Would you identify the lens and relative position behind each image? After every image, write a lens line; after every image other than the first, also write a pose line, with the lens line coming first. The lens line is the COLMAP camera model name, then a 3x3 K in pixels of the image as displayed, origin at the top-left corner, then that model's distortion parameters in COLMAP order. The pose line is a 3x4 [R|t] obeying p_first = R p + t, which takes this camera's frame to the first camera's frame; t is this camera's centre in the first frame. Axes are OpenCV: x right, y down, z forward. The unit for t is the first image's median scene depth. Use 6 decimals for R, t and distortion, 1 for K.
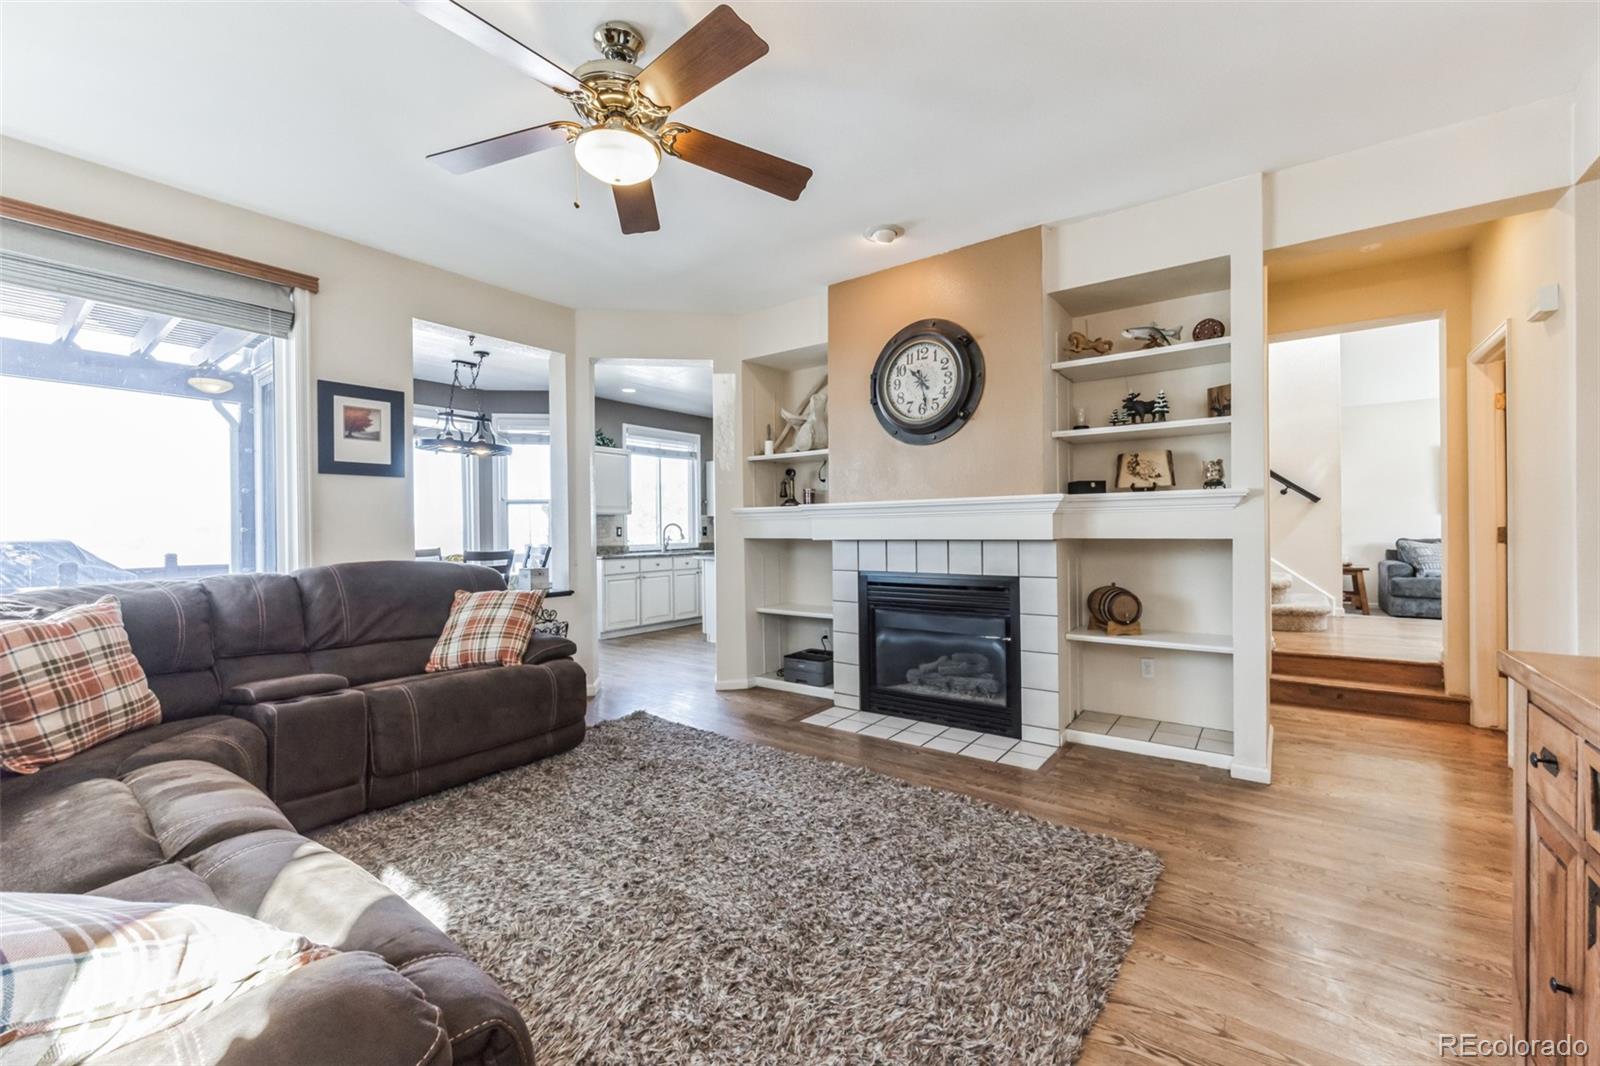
lens RADIAL K [[640.3, 0, 808.3], [0, 640.3, 529.2], [0, 0, 1]] dist [-0.000943, -0.000040]
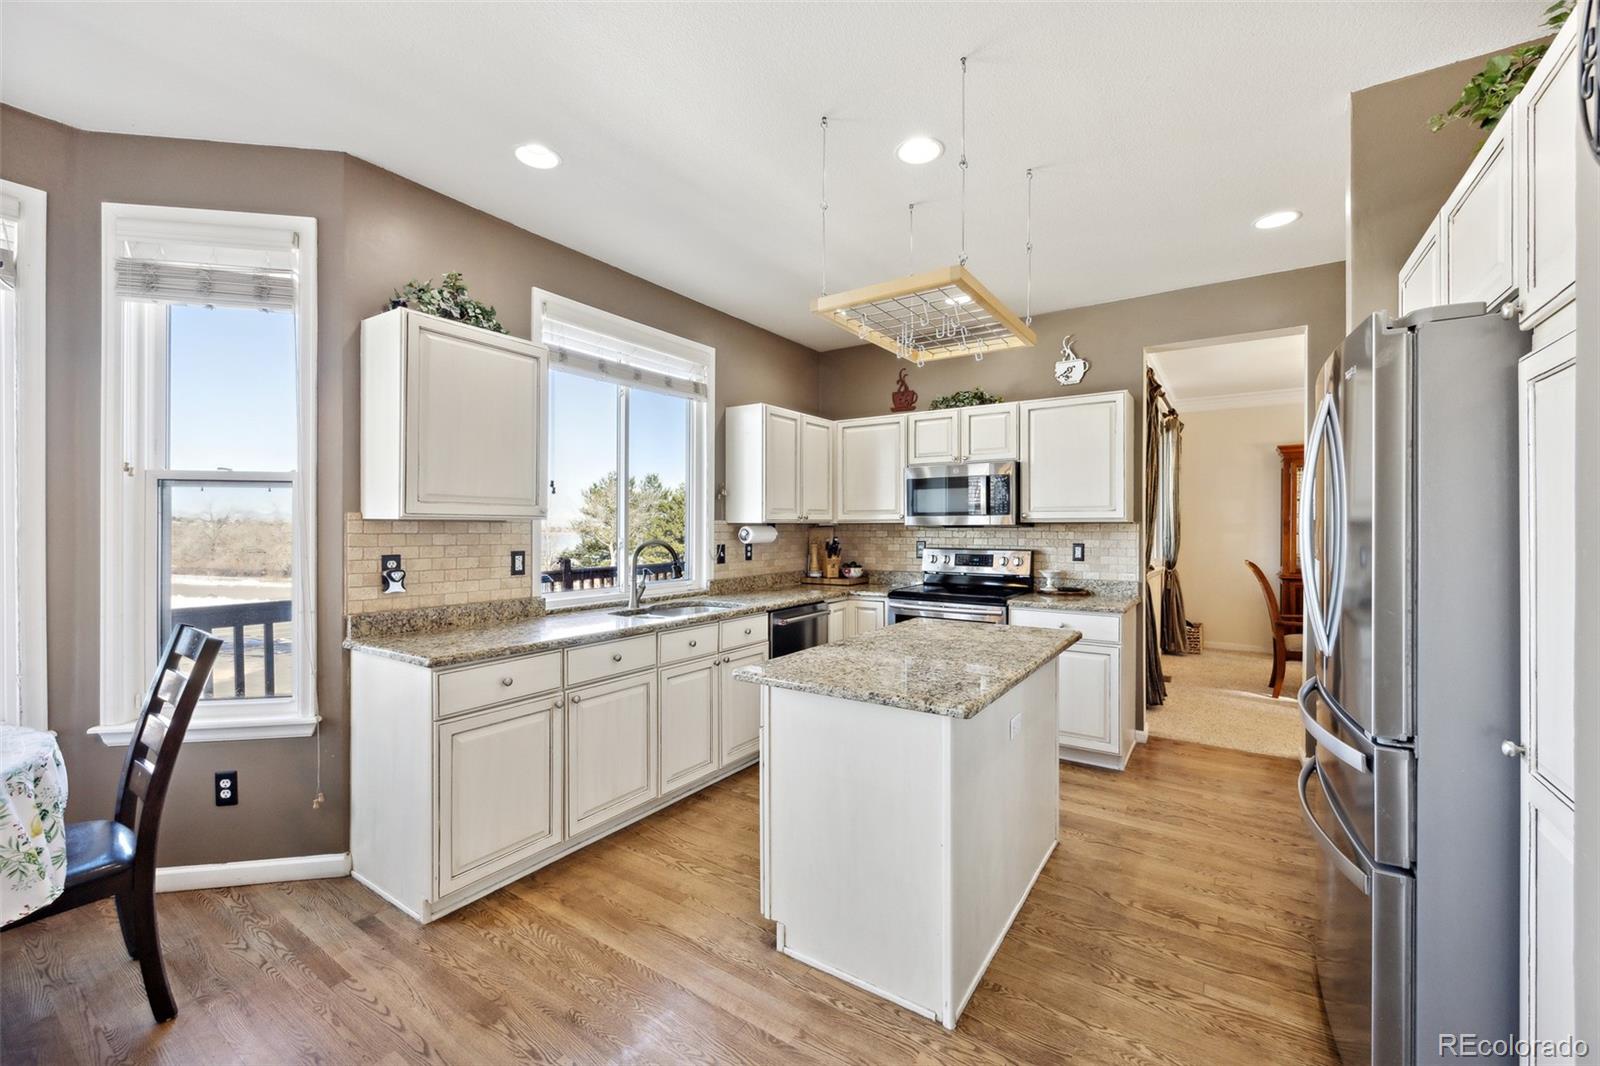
lens RADIAL K [[640.3, 0, 808.3], [0, 640.3, 529.2], [0, 0, 1]] dist [-0.000943, -0.000040]
pose [[0.998845, 0.011900, 0.046546, -0.137829], [-0.011941, 0.999929, 0.000618, -0.019022], [-0.046535, -0.001173, 0.998916, 0.603766]]
